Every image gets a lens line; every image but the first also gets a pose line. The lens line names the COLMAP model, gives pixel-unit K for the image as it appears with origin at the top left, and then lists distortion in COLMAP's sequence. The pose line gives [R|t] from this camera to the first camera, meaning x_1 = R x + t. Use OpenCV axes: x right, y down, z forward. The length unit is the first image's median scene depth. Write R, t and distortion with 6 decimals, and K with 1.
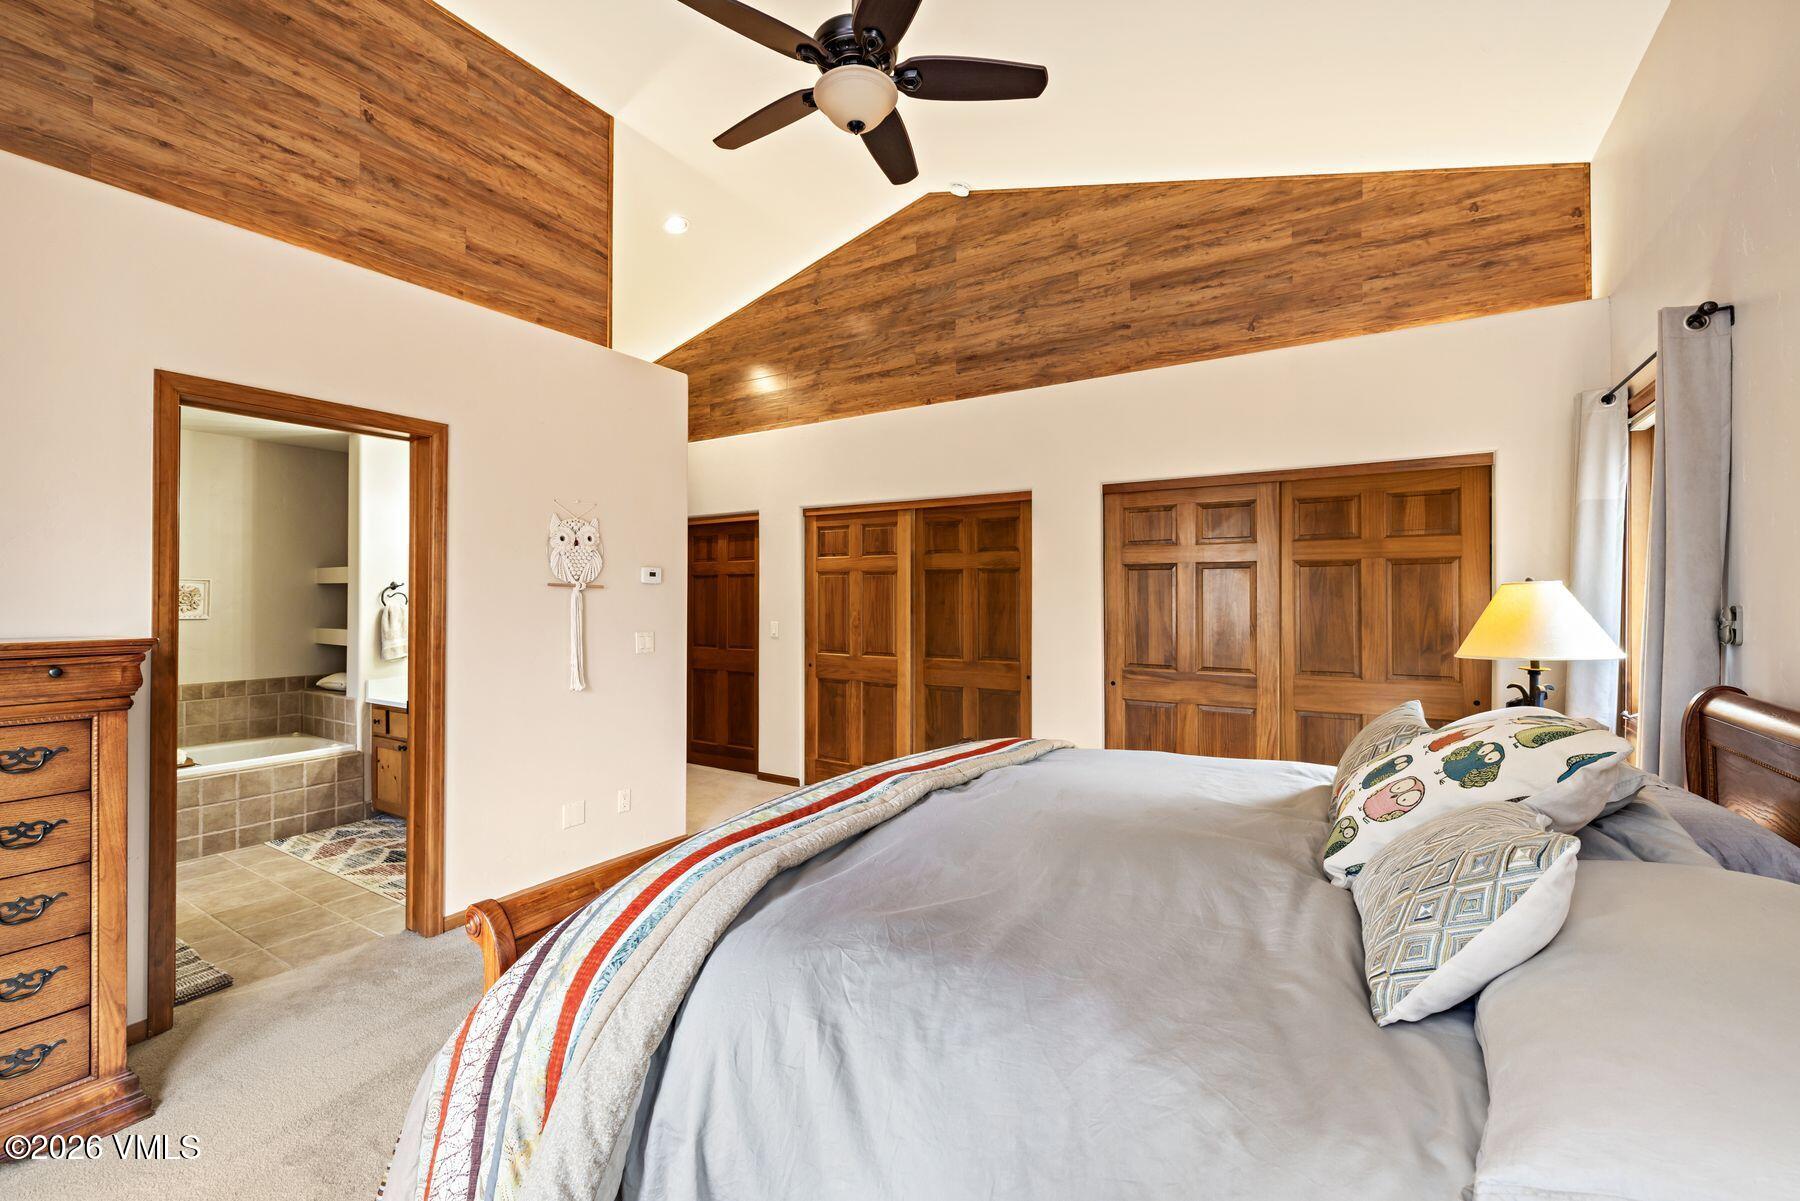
lens RADIAL K [[751.9, 0, 902.1], [0, 751.9, 596.7], [0, 0, 1]] dist [0.003398, 0.000270]
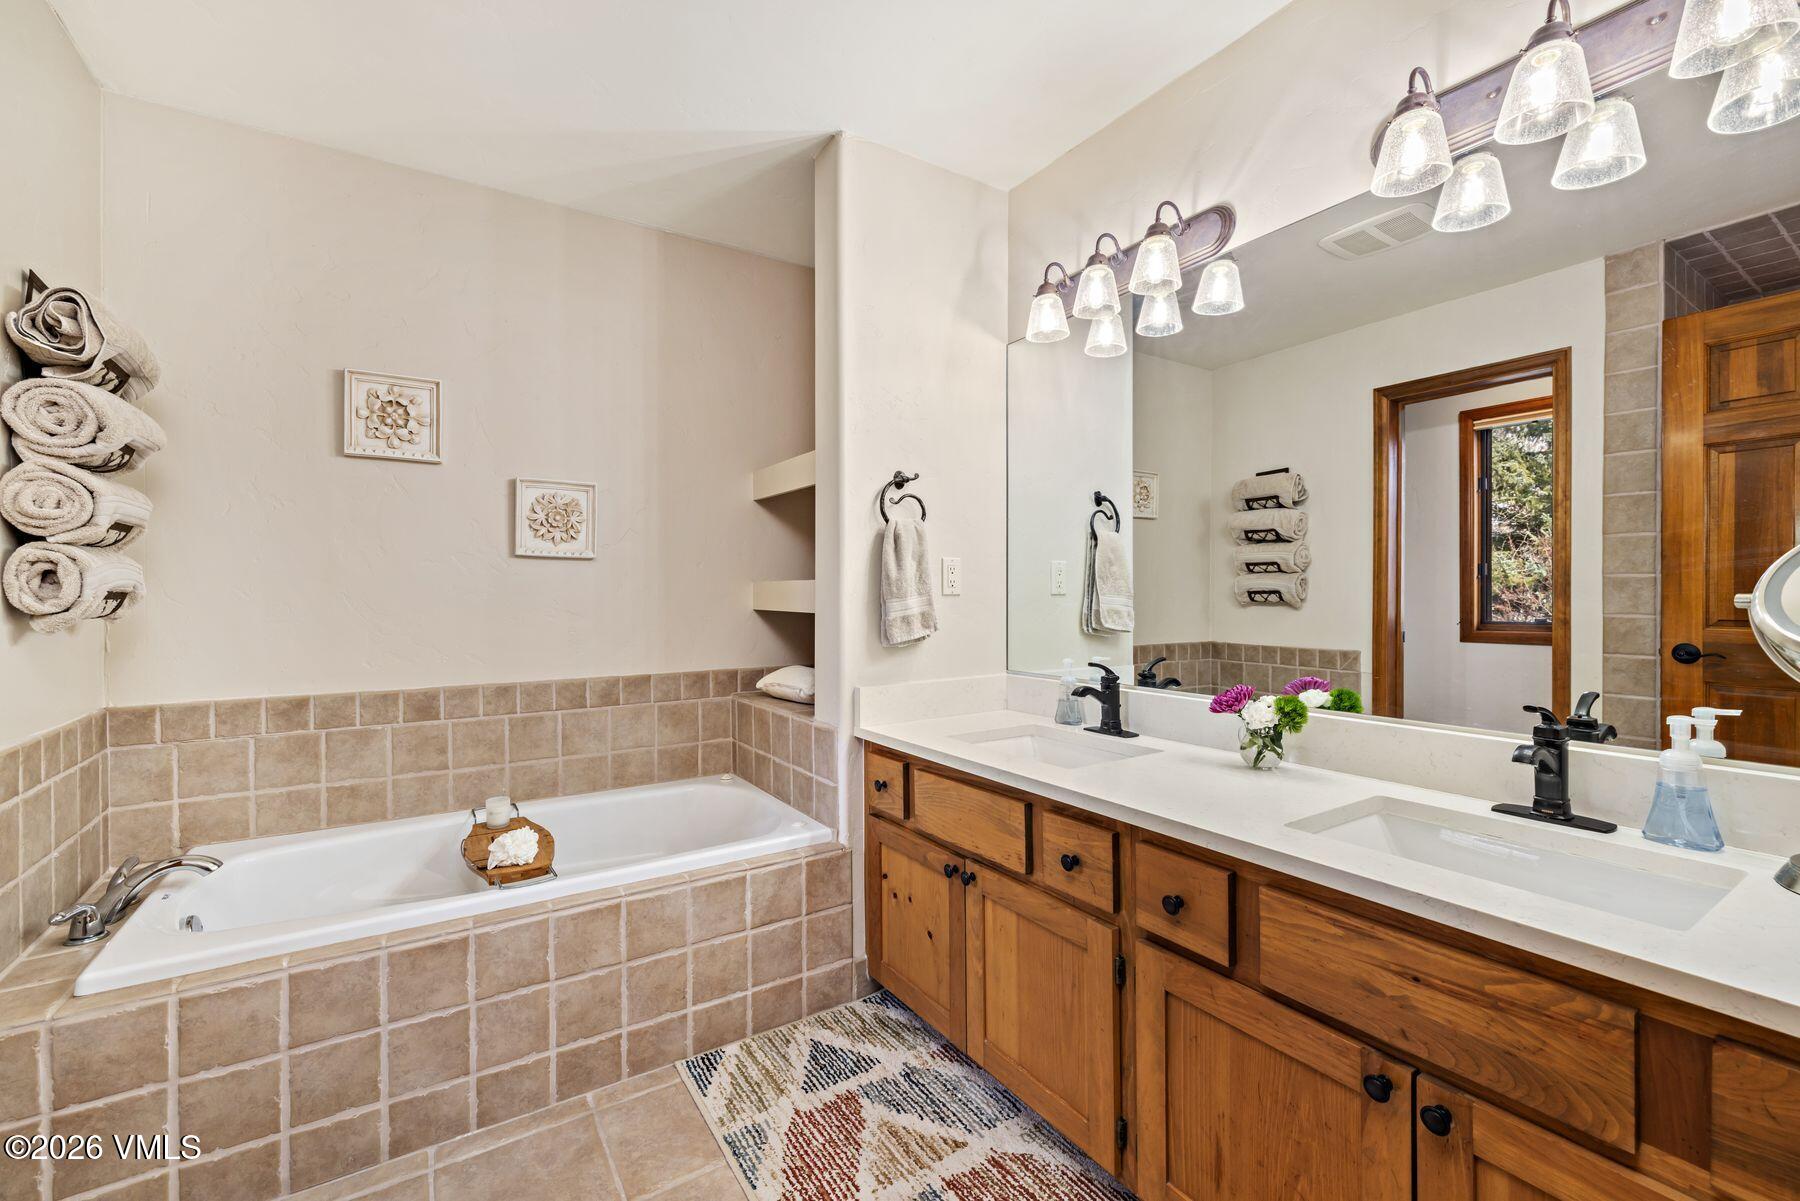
lens RADIAL K [[751.9, 0, 906.5], [0, 751.9, 598.9], [0, 0, 1]] dist [0.003398, 0.000270]
pose [[0.911993, -0.000239, -0.410205, -0.503004], [0.003897, 0.999960, 0.008082, 0.055146], [0.410187, -0.008970, 0.911957, 0.608970]]
